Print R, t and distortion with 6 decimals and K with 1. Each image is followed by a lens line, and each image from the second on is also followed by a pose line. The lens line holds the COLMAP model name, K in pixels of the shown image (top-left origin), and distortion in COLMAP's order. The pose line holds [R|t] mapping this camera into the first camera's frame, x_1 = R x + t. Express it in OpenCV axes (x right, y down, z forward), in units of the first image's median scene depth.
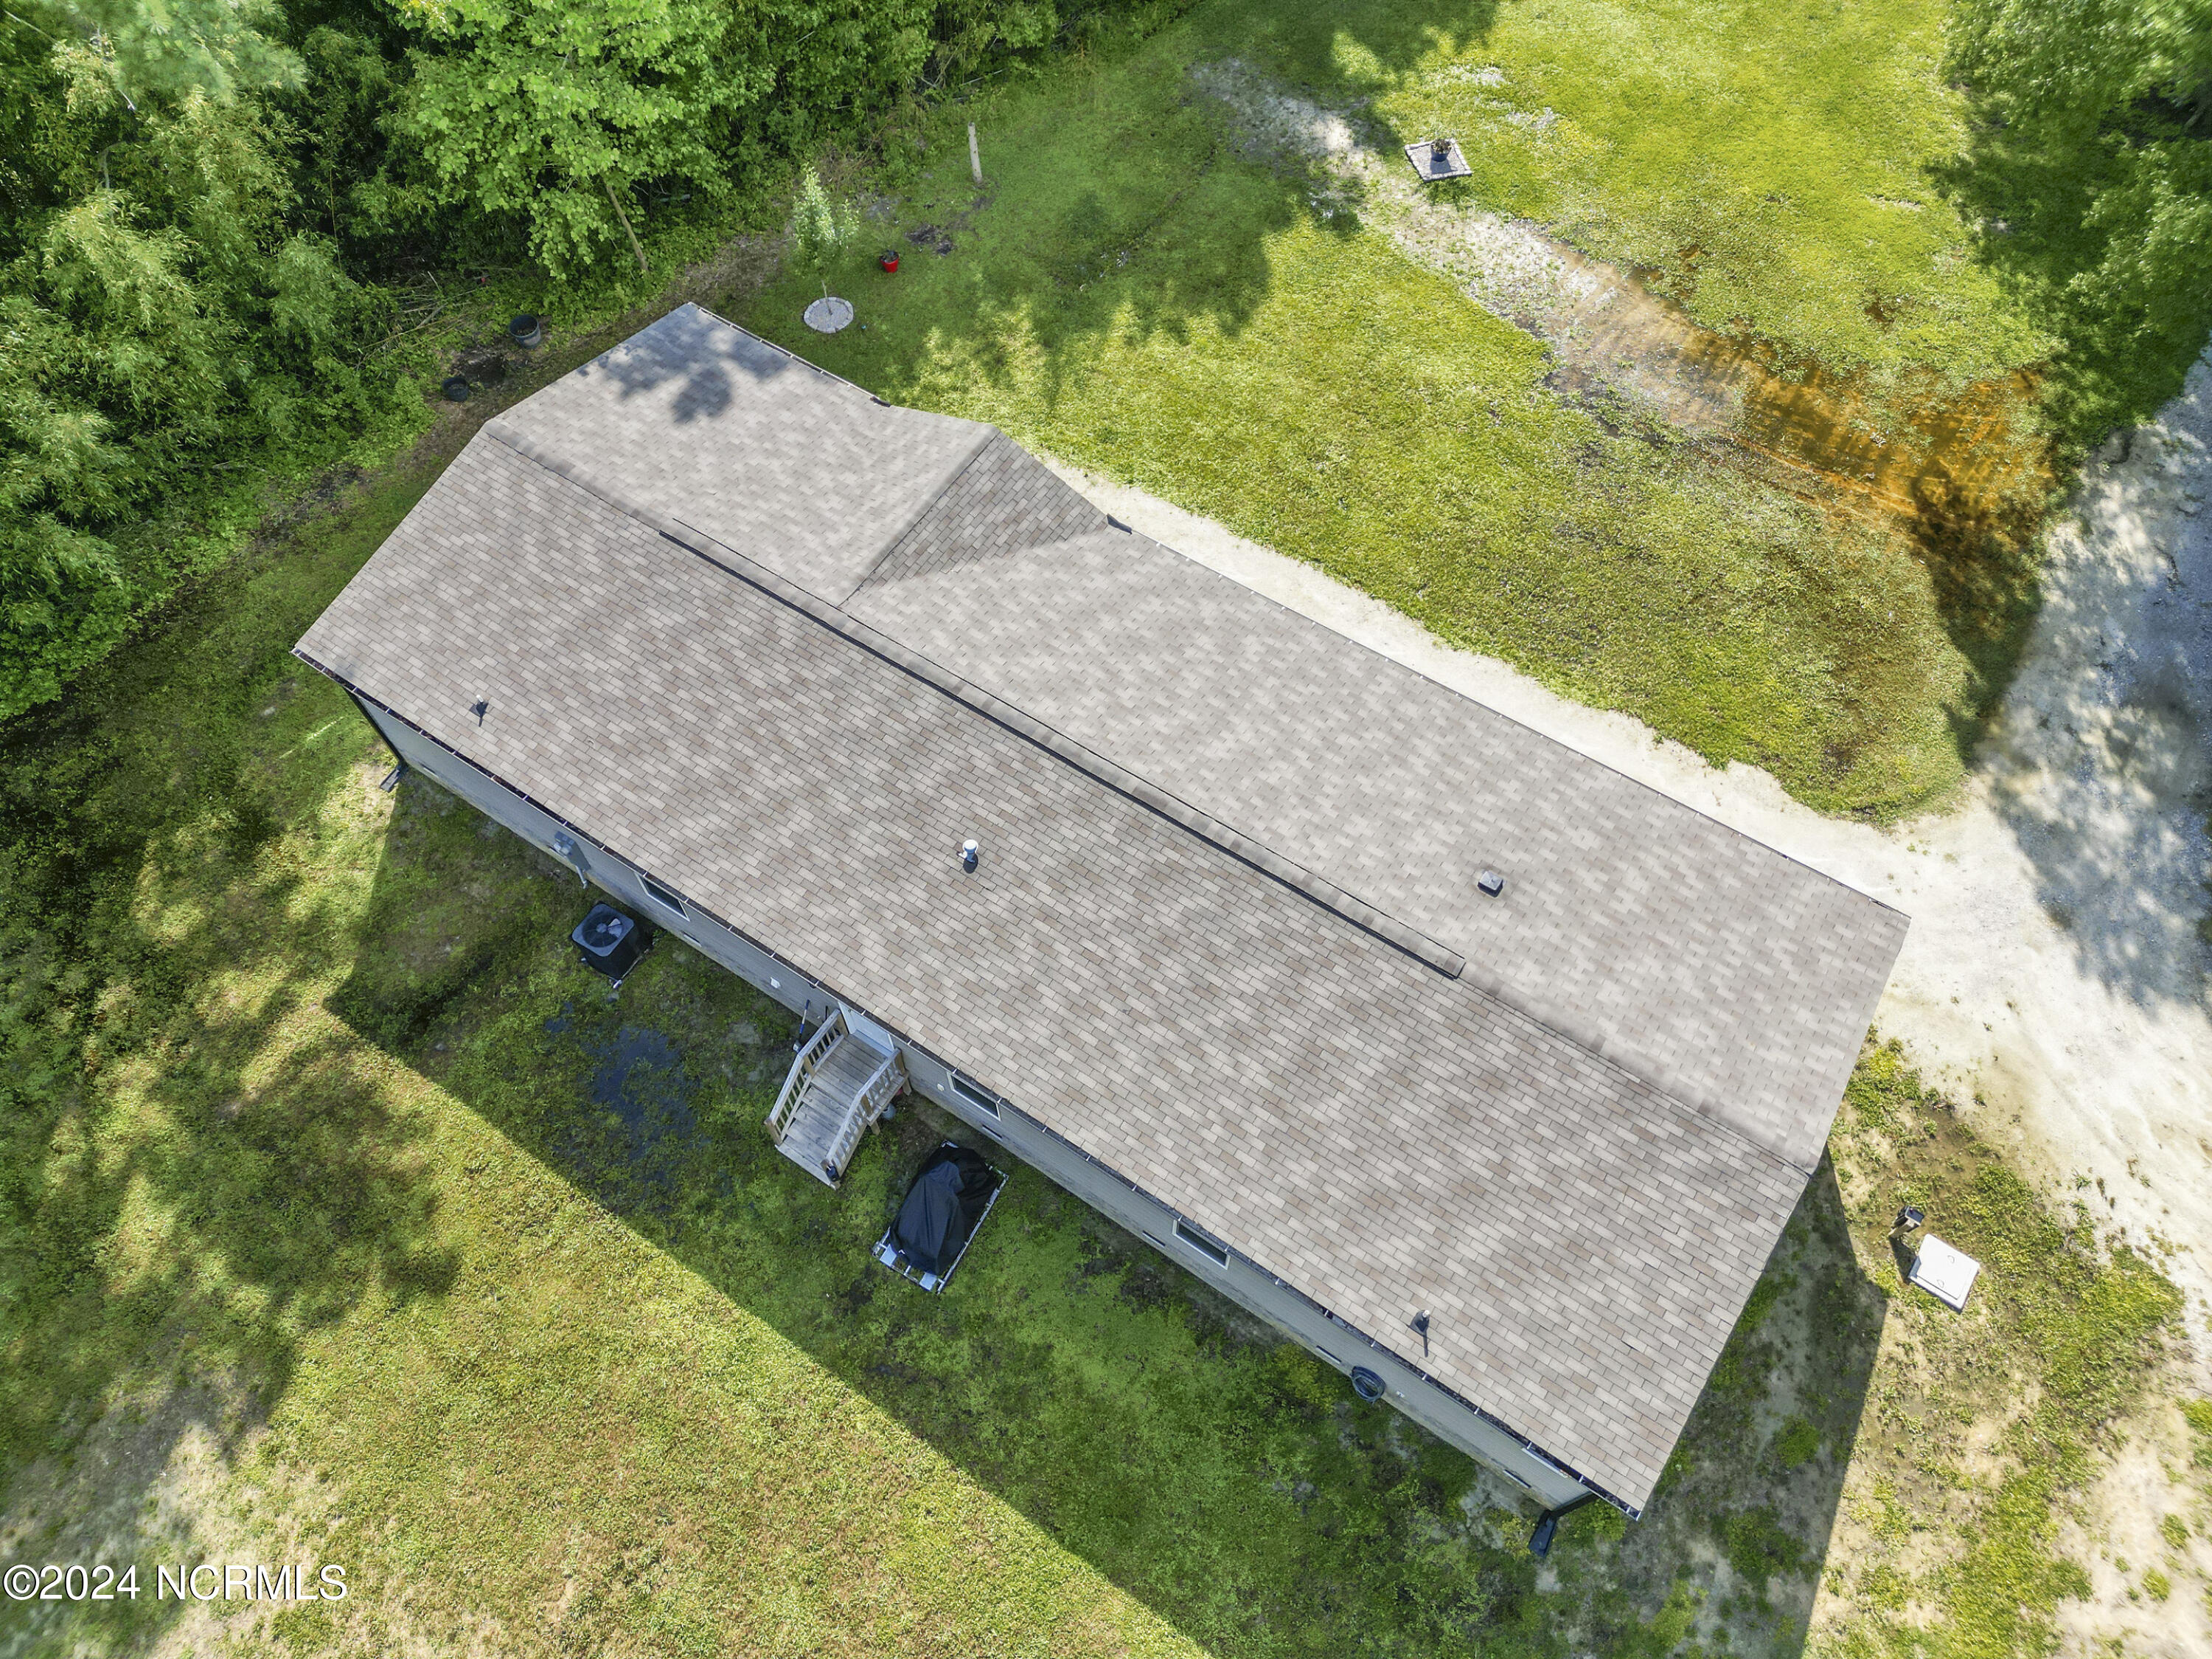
lens RADIAL K [[1541.5, 0, 1106.0], [0, 1541.5, 829.5], [0, 0, 1]] dist [0.097841, -0.095935]
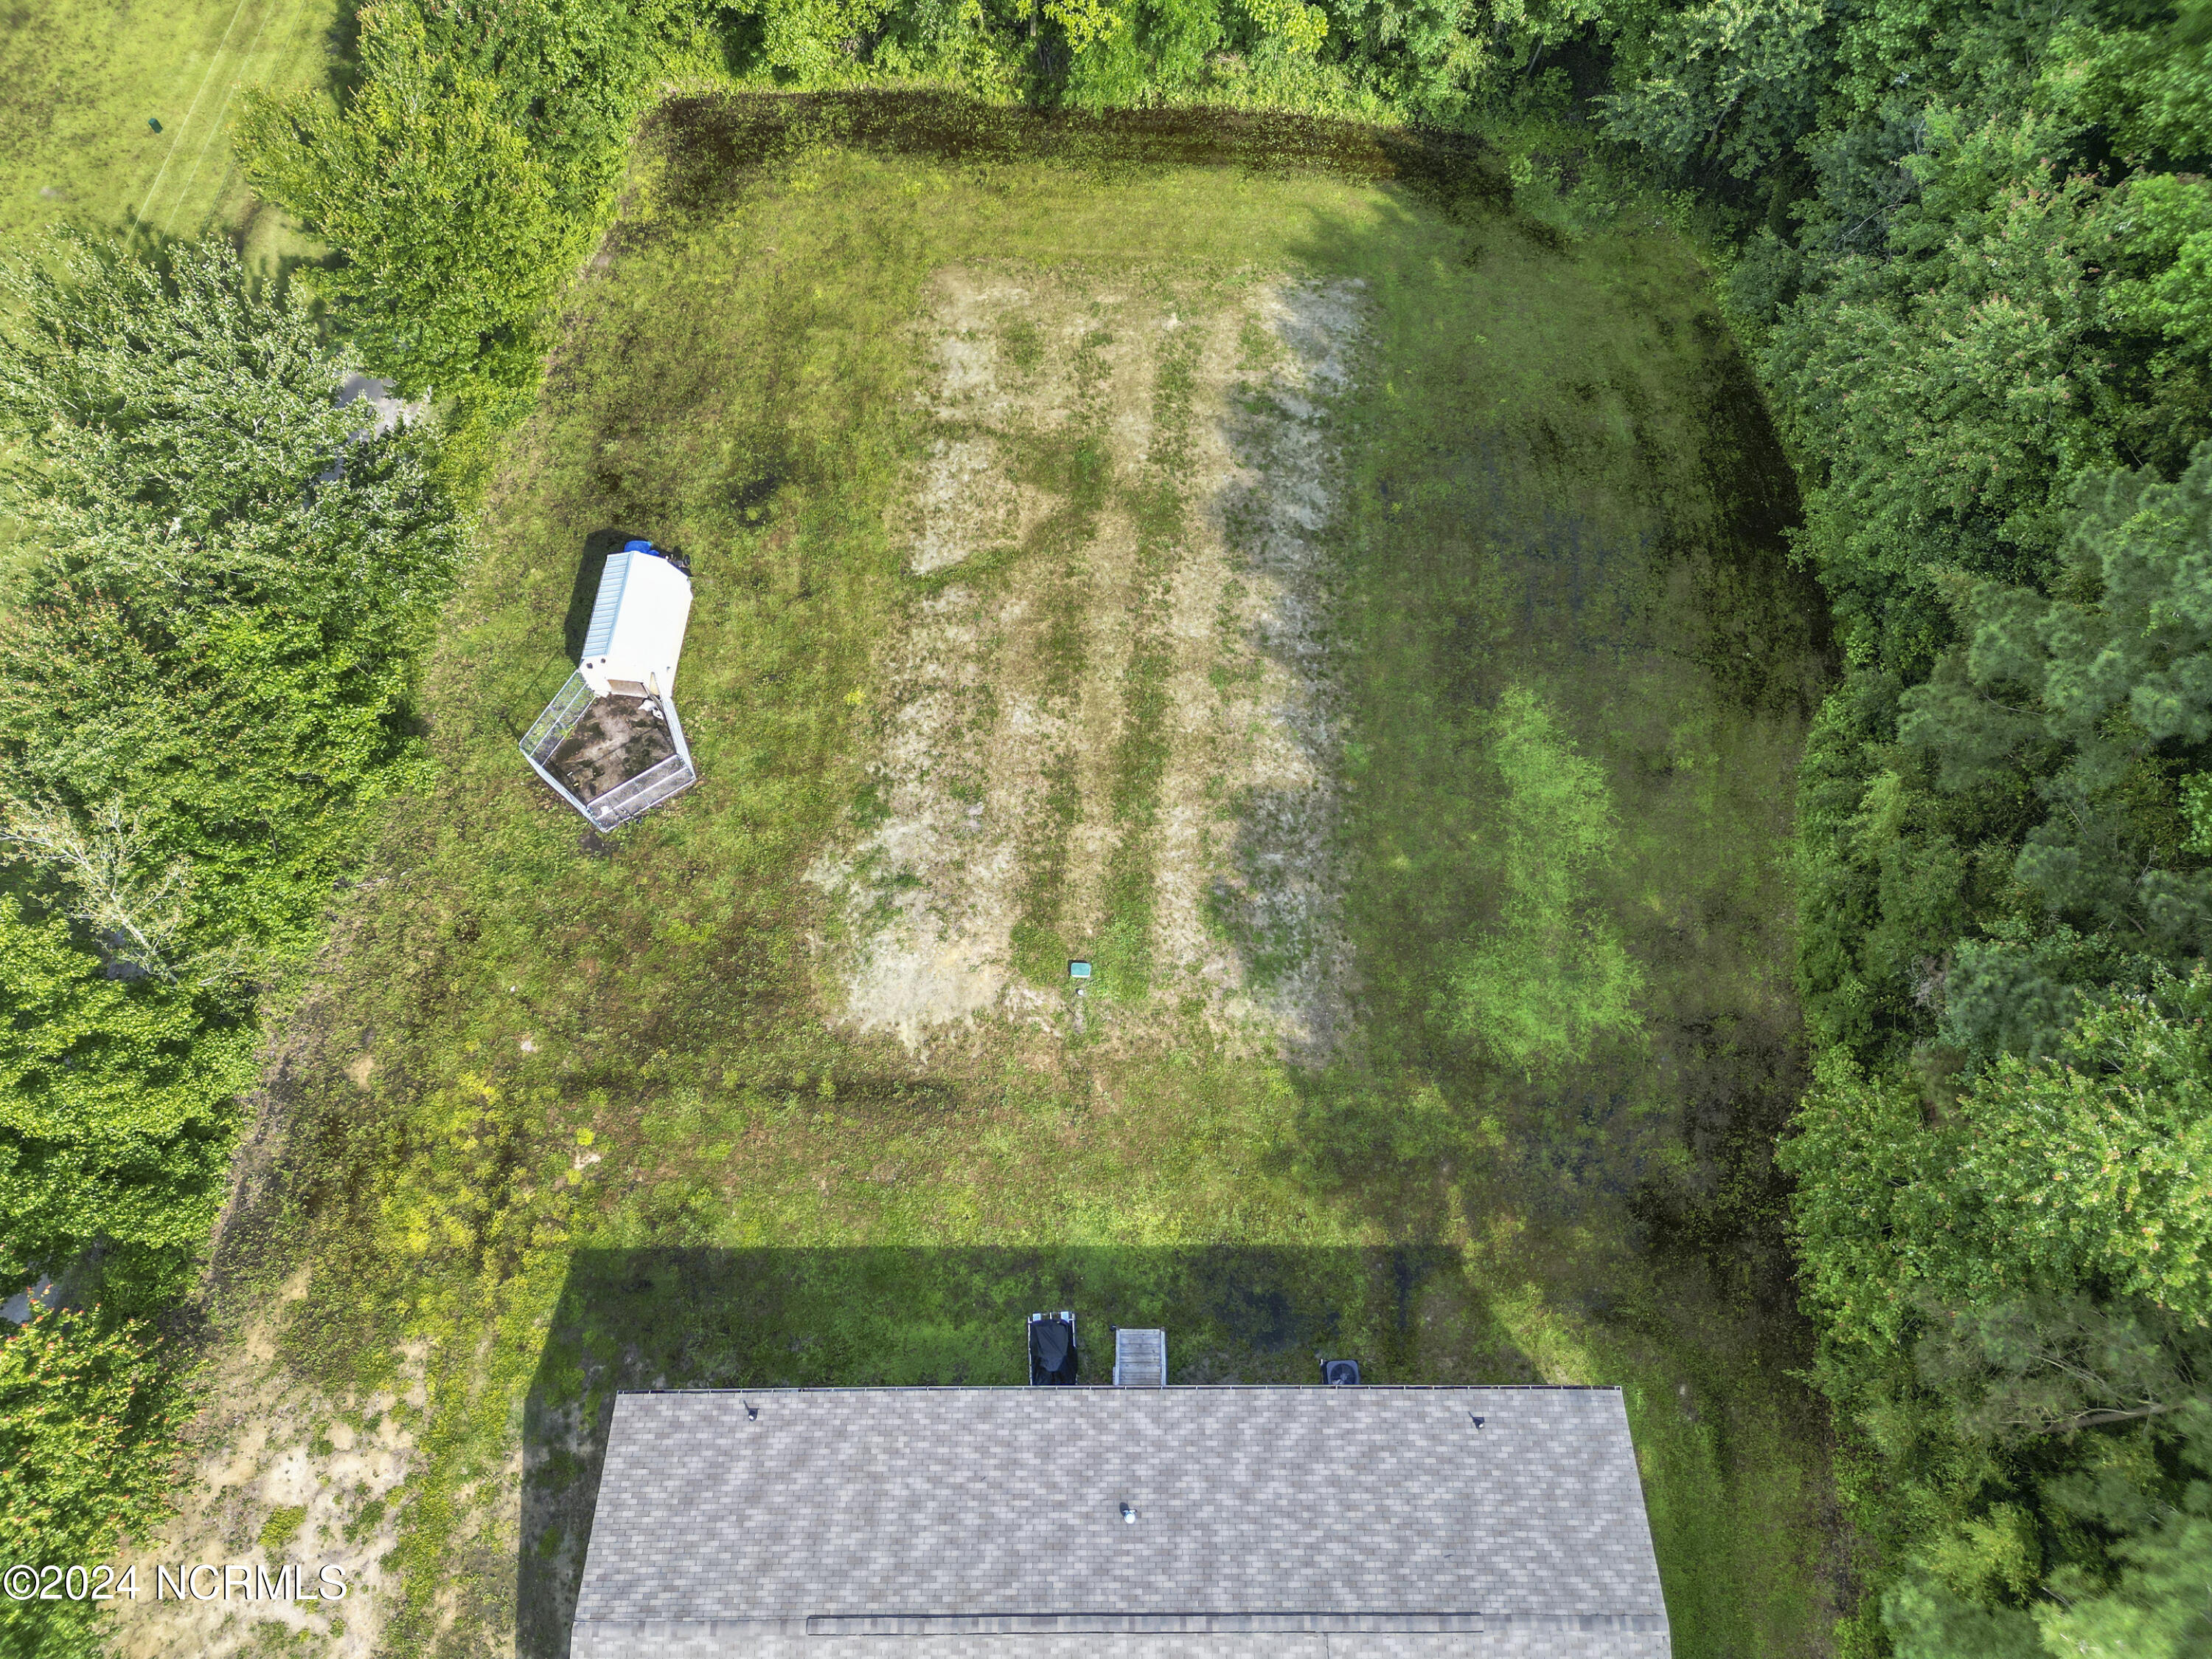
lens RADIAL K [[1535.9, 0, 1106.0], [0, 1535.9, 829.5], [0, 0, 1]] dist [0.036219, 0.001777]
pose [[-0.830262, 0.506118, -0.233472, -0.054381], [-0.488587, -0.459289, 0.741846, -0.761140], [0.268231, 0.729998, 0.628613, -0.435235]]
